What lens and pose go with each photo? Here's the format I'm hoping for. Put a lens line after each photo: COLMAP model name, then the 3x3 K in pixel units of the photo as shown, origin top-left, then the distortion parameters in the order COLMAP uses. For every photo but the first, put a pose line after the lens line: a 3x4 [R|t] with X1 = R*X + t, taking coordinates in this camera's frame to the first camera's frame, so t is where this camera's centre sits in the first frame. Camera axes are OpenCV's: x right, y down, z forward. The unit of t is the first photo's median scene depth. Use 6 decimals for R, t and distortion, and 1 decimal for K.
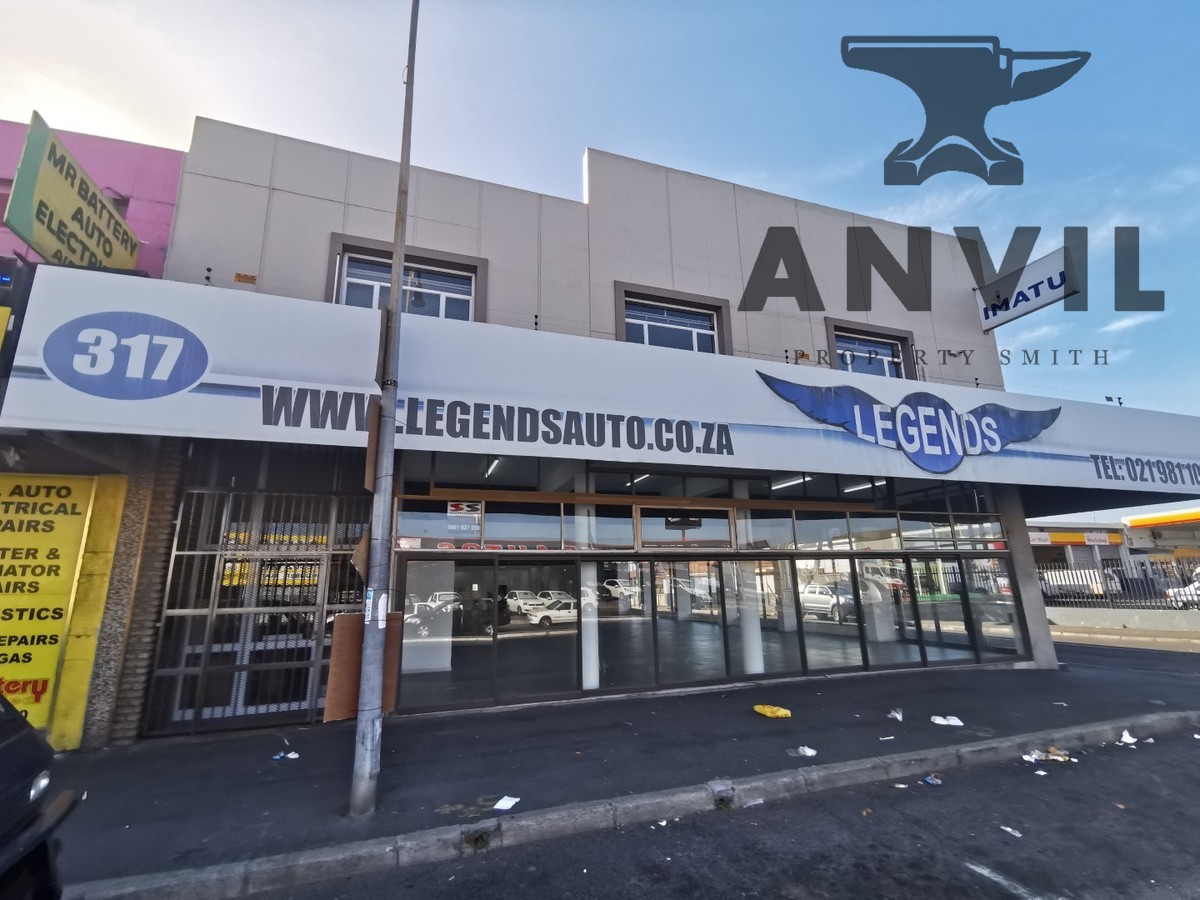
lens RADIAL K [[557.9, 0, 596.1], [0, 557.9, 449.7], [0, 0, 1]] dist [0.015483, -0.004433]
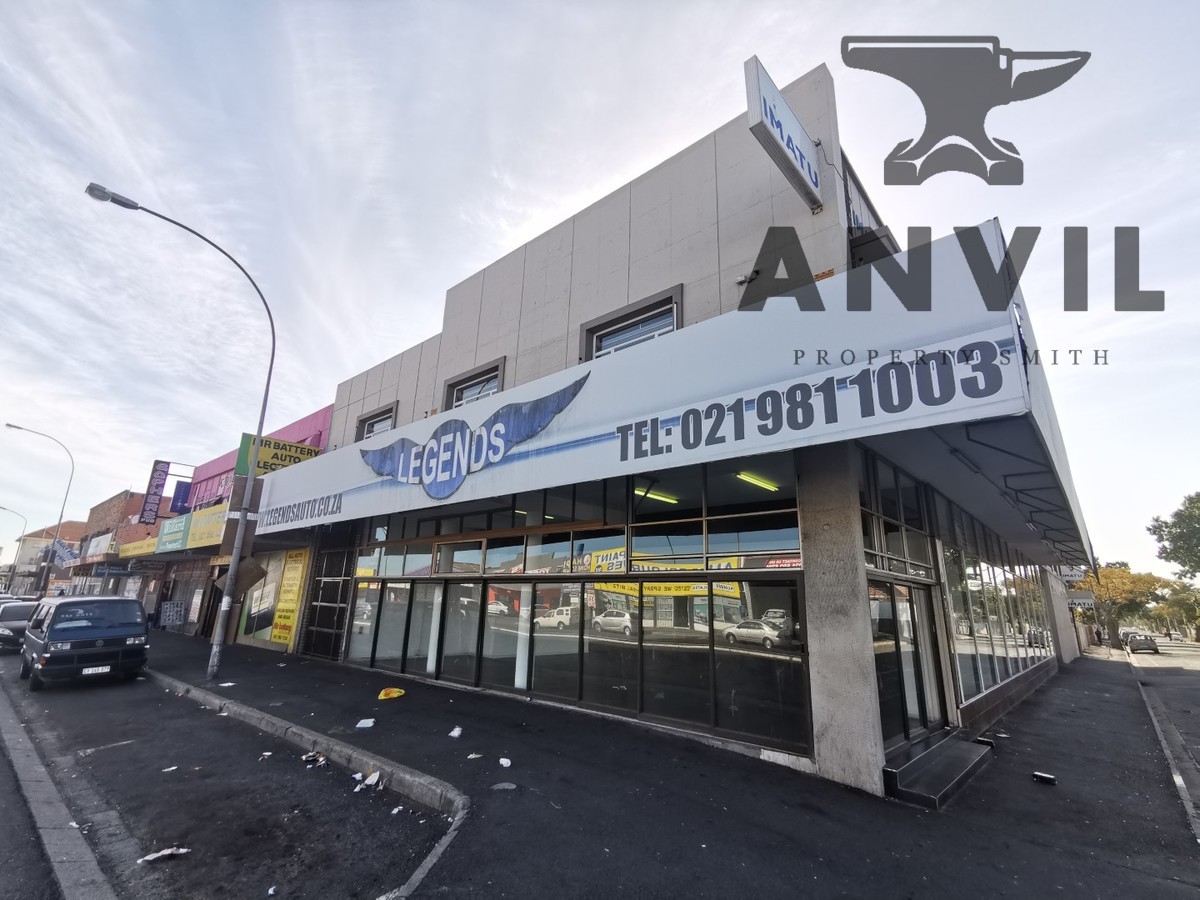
lens RADIAL K [[557.9, 0, 600.3], [0, 557.9, 452.2], [0, 0, 1]] dist [0.015483, -0.004433]
pose [[0.490616, -0.194656, -0.849355, 1.955866], [0.169716, 0.977409, -0.125970, 0.163043], [0.854688, -0.082346, 0.512569, 0.865818]]
